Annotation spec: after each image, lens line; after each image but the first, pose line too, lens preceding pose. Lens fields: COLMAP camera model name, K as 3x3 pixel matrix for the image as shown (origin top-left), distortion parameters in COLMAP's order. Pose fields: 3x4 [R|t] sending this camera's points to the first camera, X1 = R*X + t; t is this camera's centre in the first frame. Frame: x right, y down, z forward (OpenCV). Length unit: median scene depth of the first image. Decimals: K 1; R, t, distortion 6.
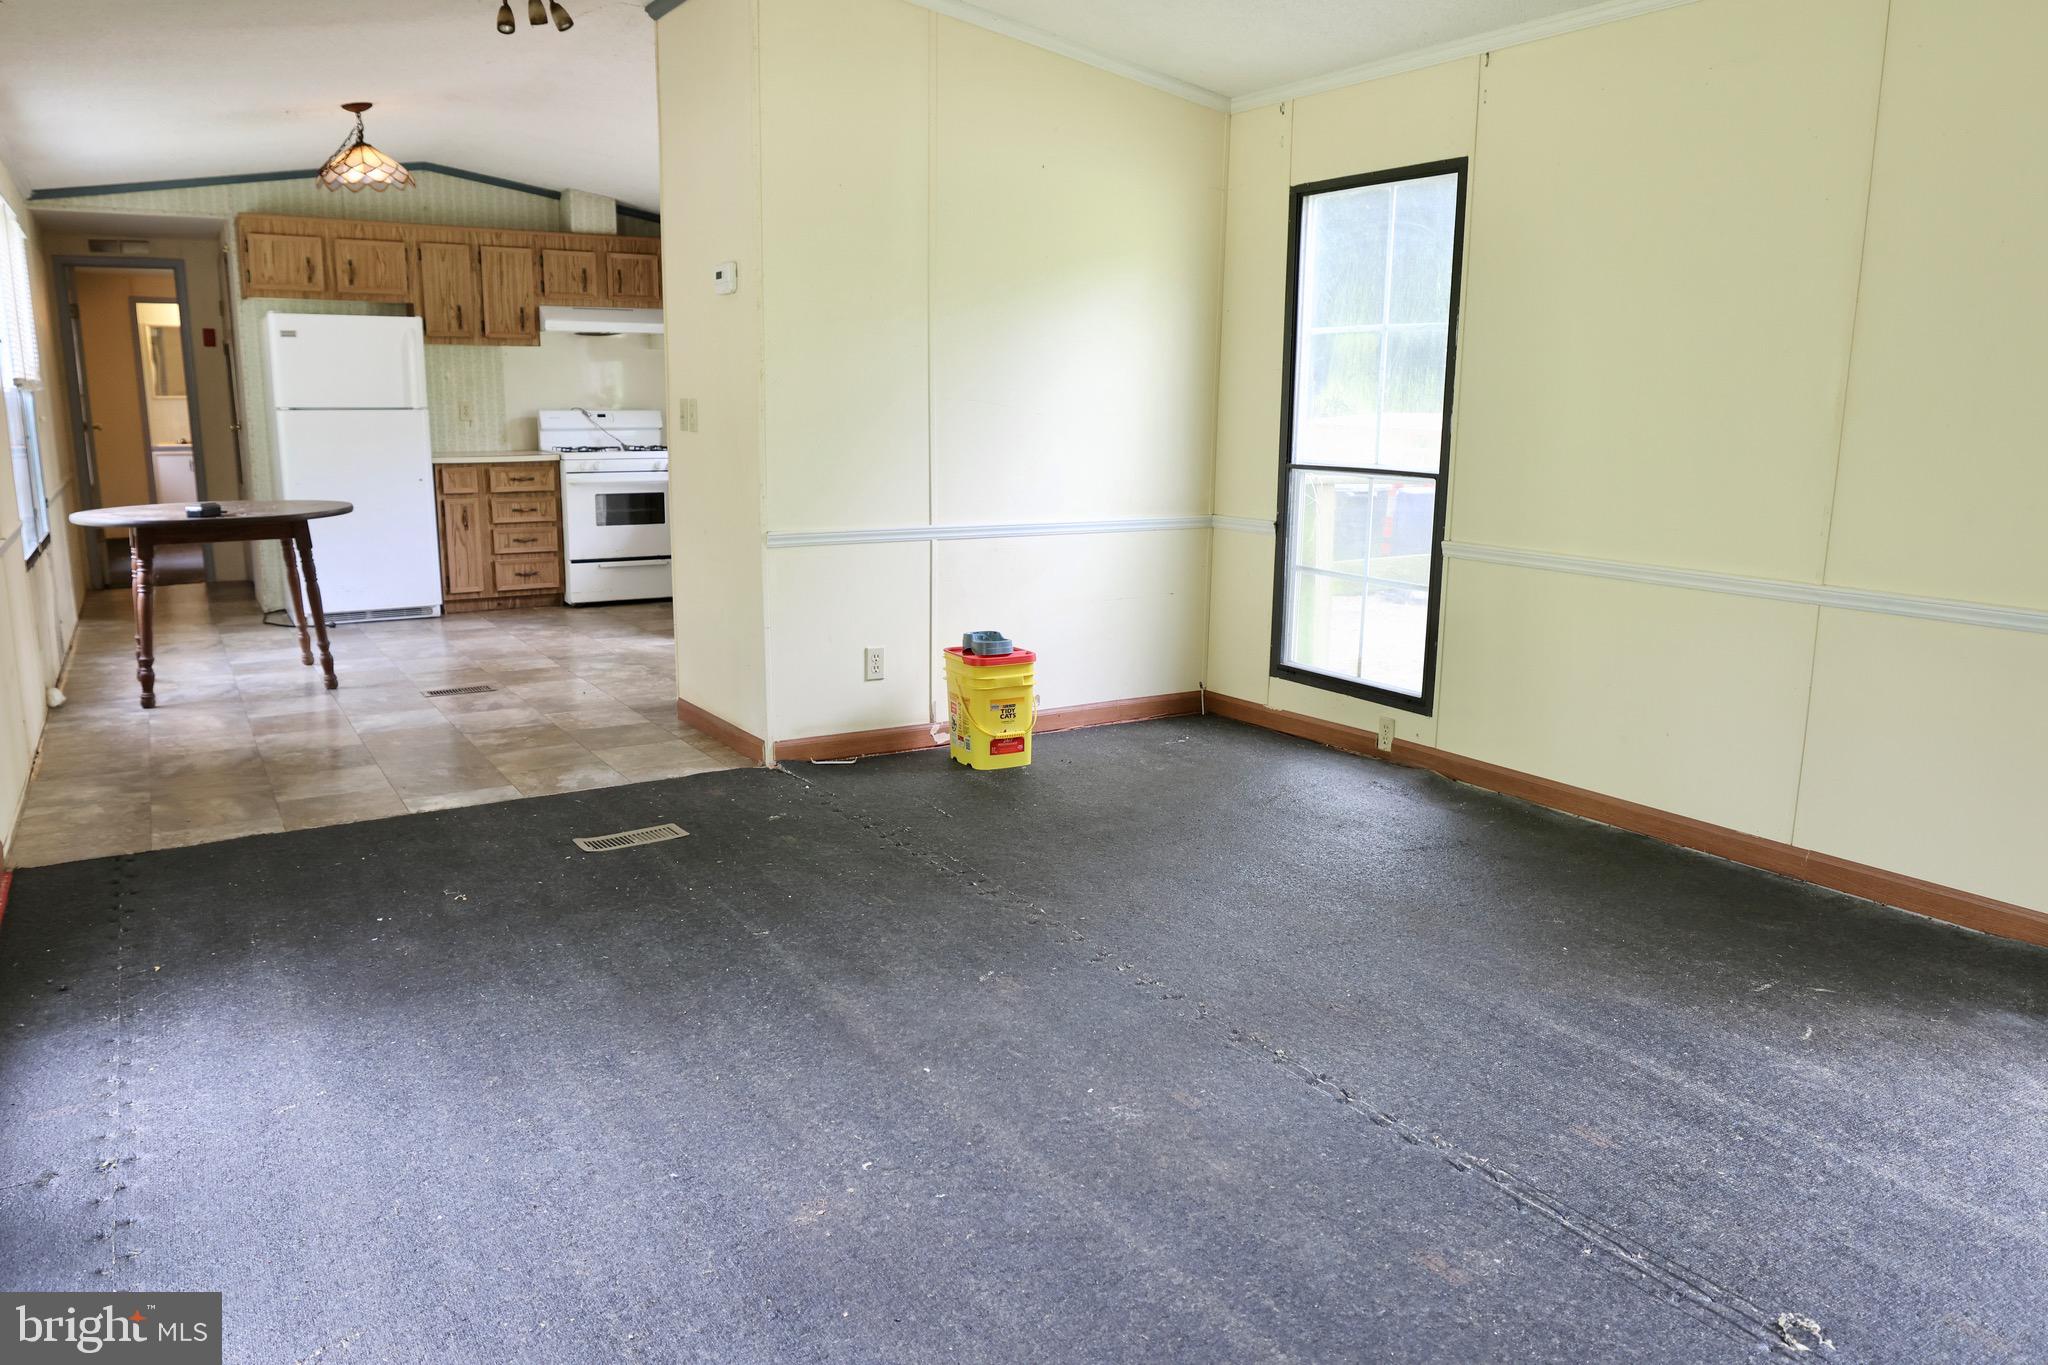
lens RADIAL K [[1422.9, 0, 1008.7], [0, 1422.9, 682.3], [0, 0, 1]] dist [-0.048608, 0.028177]
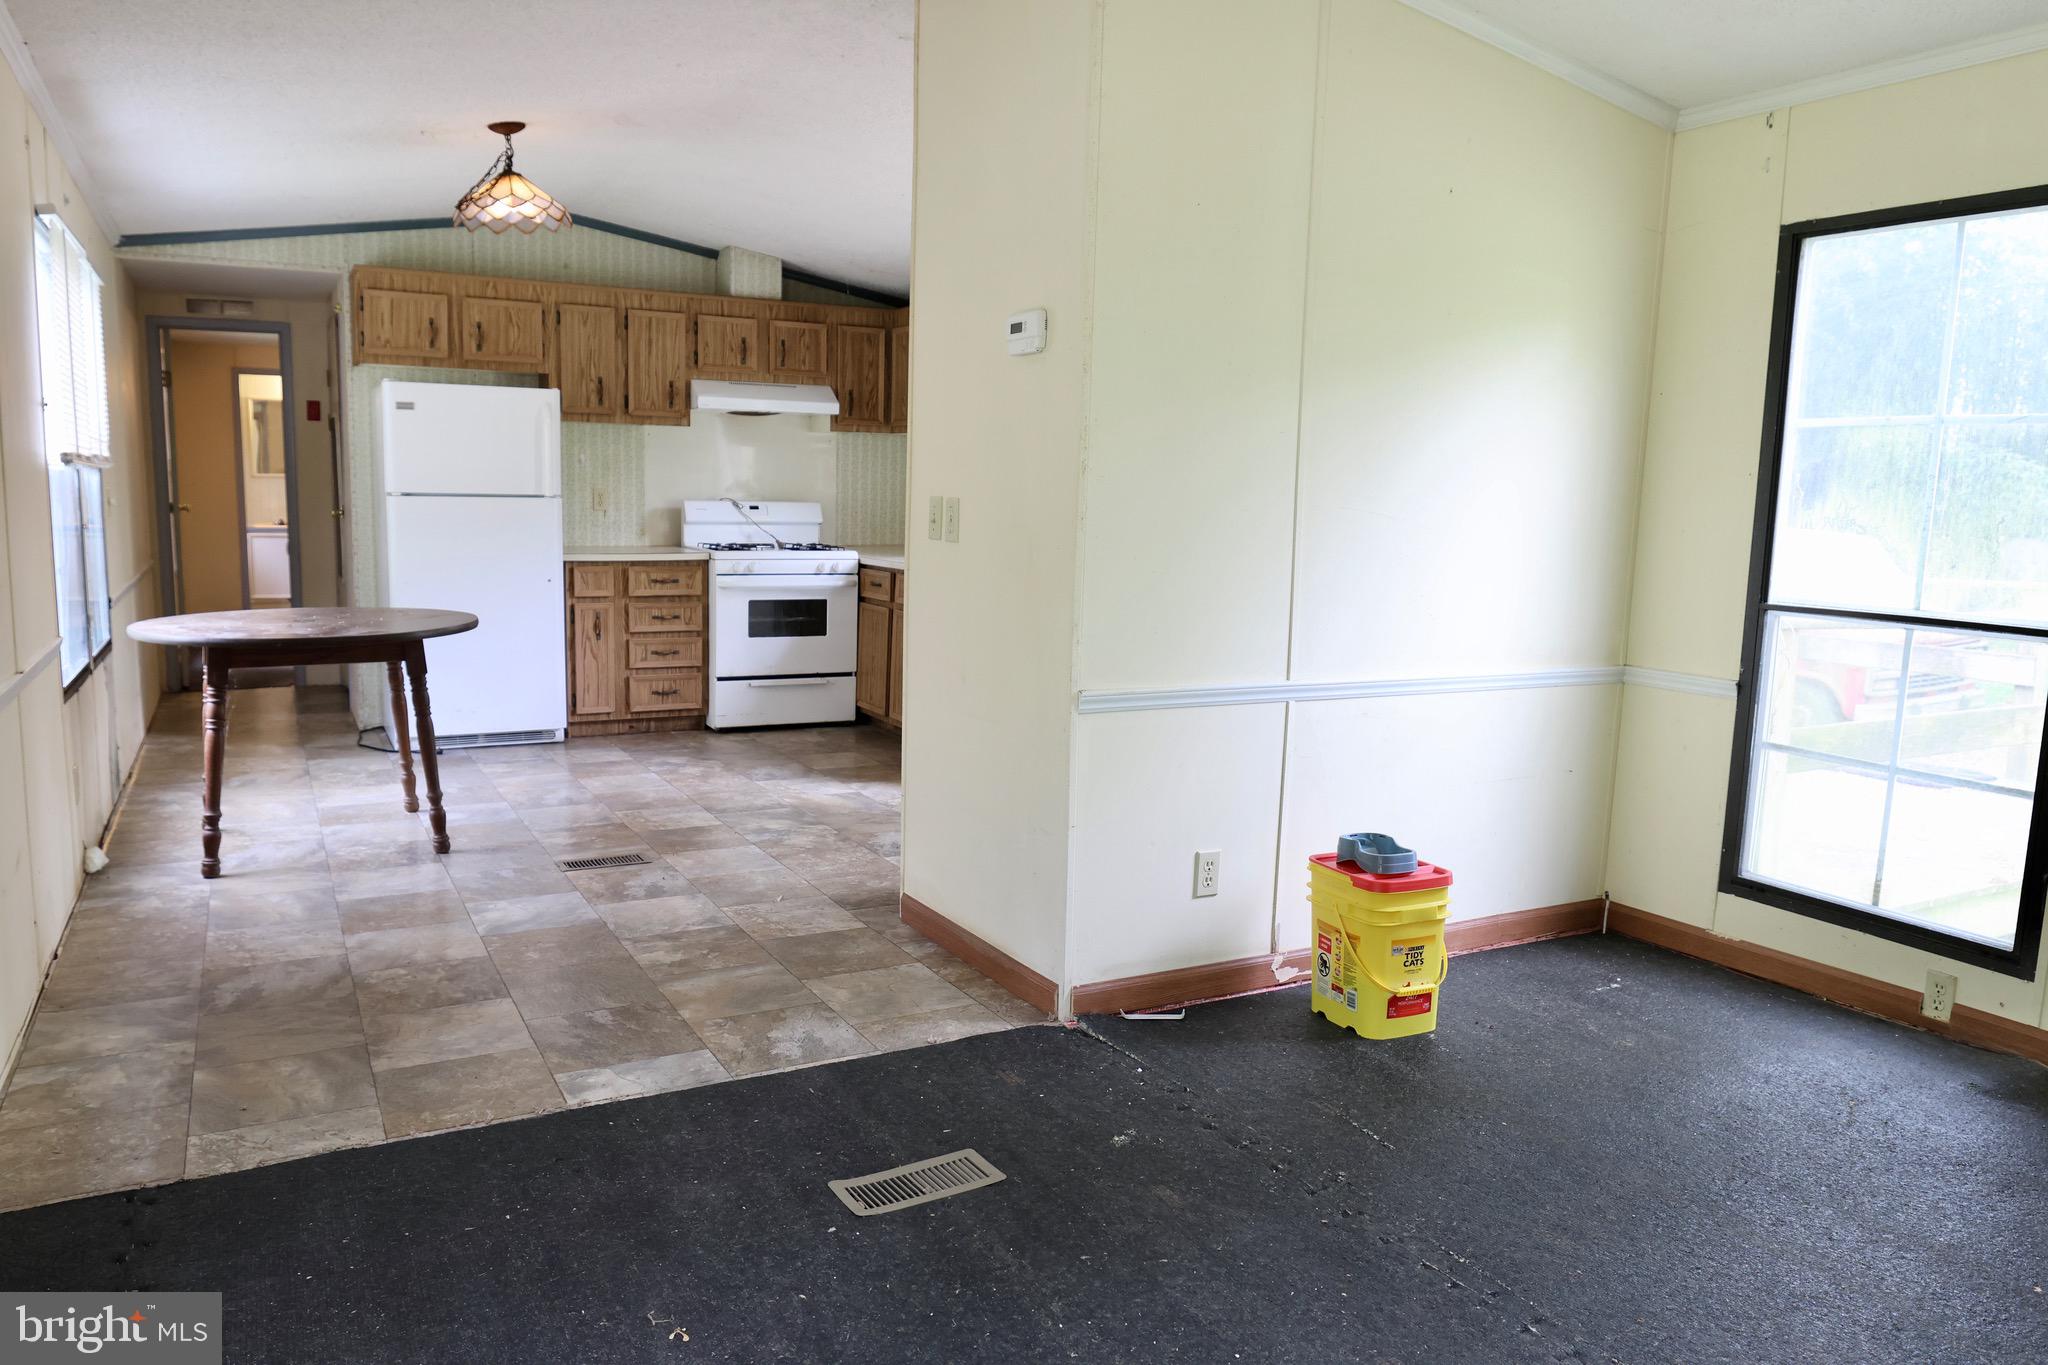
lens RADIAL K [[1422.9, 0, 1007.1], [0, 1422.9, 688.1], [0, 0, 1]] dist [-0.048608, 0.028177]
pose [[0.998374, 0.024796, -0.051320, -0.105960], [-0.027719, 0.997986, -0.057058, -0.041502], [0.049802, 0.058388, 0.997051, 0.187361]]
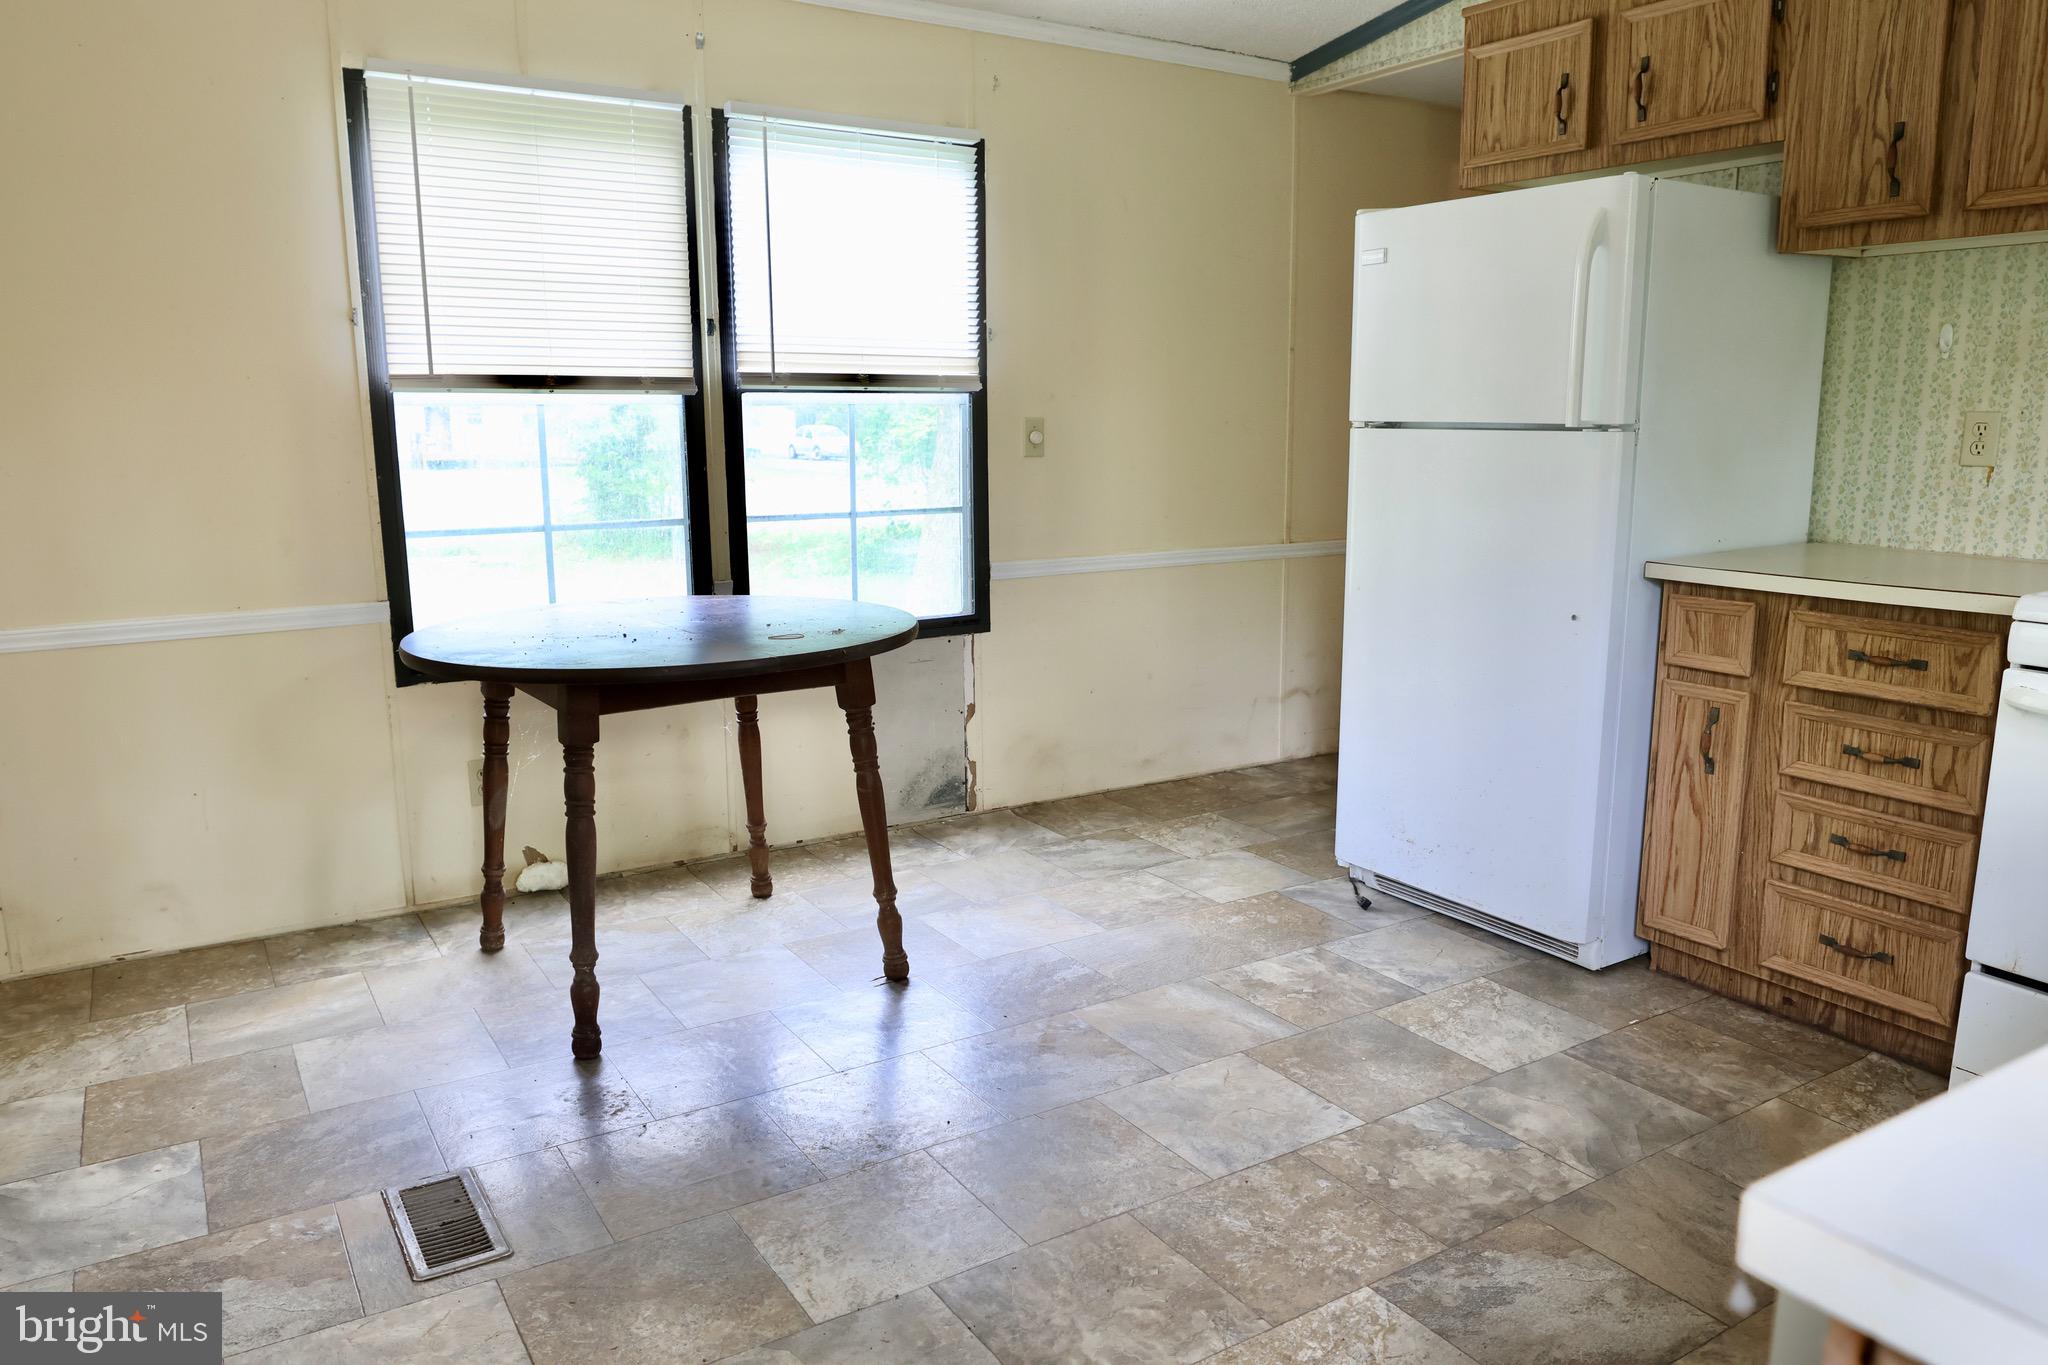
lens RADIAL K [[1422.9, 0, 1039.8], [0, 1422.9, 686.8], [0, 0, 1]] dist [-0.048608, 0.028177]
pose [[0.019510, 0.184755, -0.982591, -0.048958], [-0.191157, 0.965337, 0.177715, -0.176660], [0.981365, 0.184362, 0.054151, 0.900177]]
